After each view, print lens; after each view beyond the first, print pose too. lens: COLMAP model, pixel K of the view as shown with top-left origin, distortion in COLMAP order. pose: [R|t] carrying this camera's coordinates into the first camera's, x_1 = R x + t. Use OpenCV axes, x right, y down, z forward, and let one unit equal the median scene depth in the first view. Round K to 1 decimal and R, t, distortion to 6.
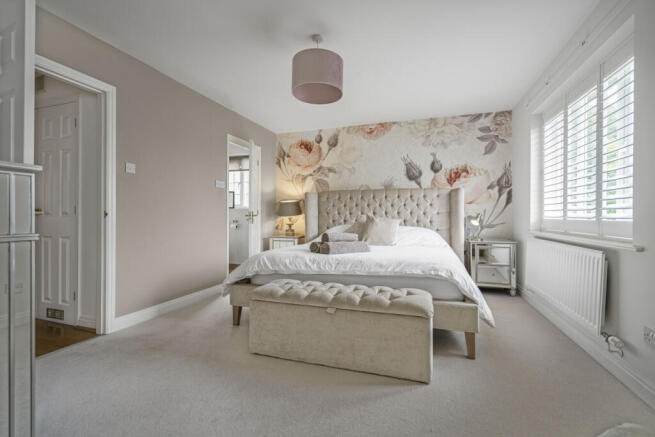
lens RADIAL K [[299.2, 0, 328.0], [0, 299.2, 217.3], [0, 0, 1]] dist [0.009995, 0.000384]
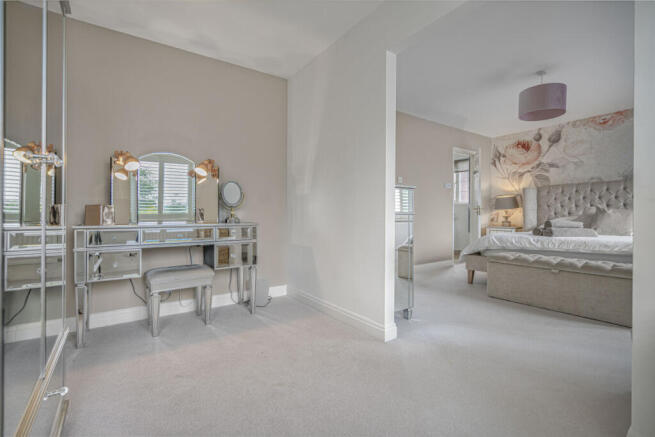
lens RADIAL K [[299.2, 0, 323.7], [0, 299.2, 215.4], [0, 0, 1]] dist [0.009995, 0.000384]
pose [[0.806851, 0.001934, -0.590752, -0.013775], [-0.000267, 0.999996, 0.002909, 0.016298], [0.590755, -0.002189, 0.806848, -0.349166]]
